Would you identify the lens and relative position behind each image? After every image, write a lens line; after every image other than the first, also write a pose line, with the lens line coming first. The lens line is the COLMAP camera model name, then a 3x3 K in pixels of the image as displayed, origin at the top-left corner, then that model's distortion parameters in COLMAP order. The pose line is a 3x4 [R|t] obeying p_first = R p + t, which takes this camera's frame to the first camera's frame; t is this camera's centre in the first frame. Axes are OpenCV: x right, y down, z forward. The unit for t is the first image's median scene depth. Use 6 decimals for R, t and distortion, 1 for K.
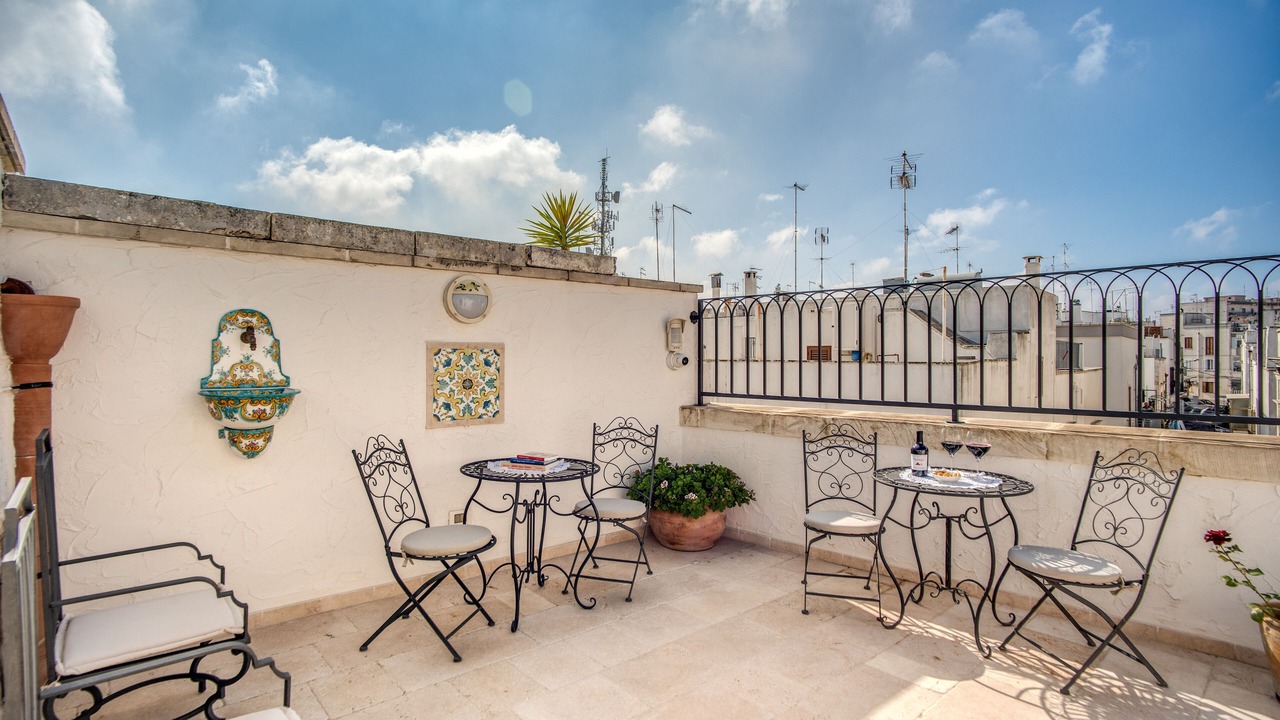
lens RADIAL K [[624.4, 0, 632.2], [0, 624.4, 359.1], [0, 0, 1]] dist [-0.016004, 0.003226]
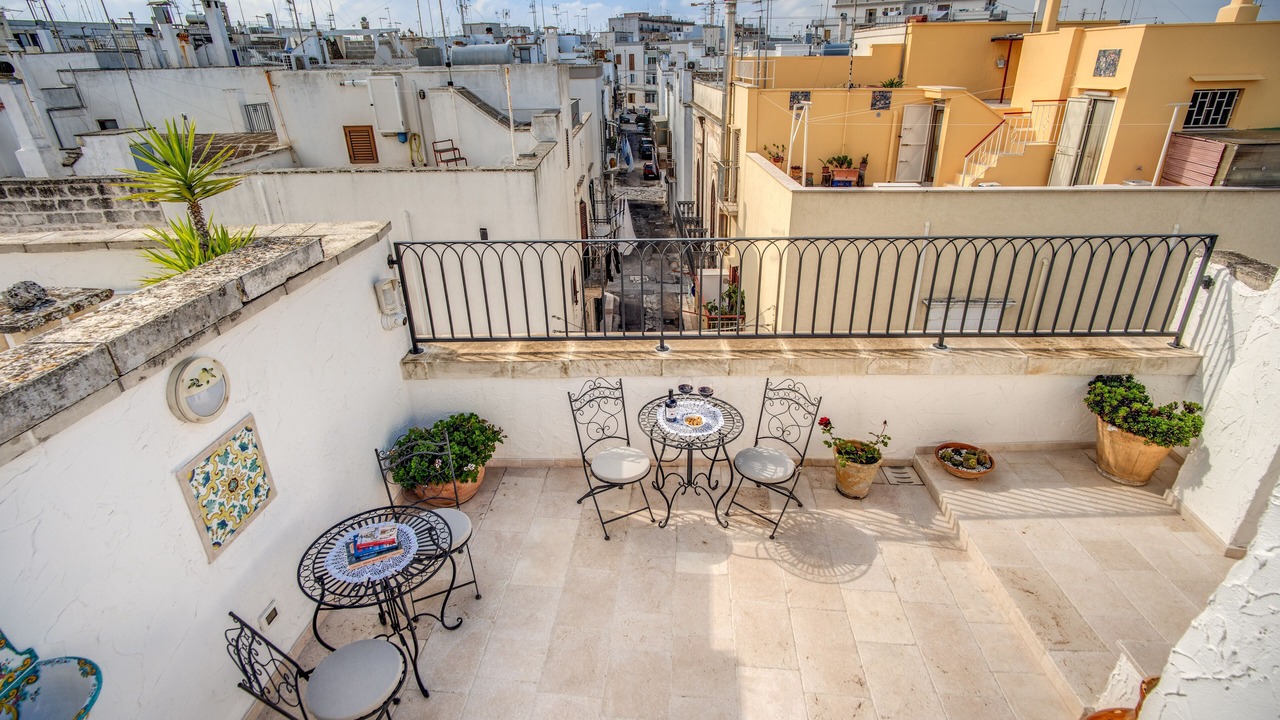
lens RADIAL K [[624.4, 0, 632.9], [0, 624.4, 359.2], [0, 0, 1]] dist [-0.016004, 0.003226]
pose [[0.719719, -0.303616, 0.624358, -0.339317], [0.007380, 0.902601, 0.430415, -0.434529], [-0.694227, -0.305170, 0.651859, 0.185613]]
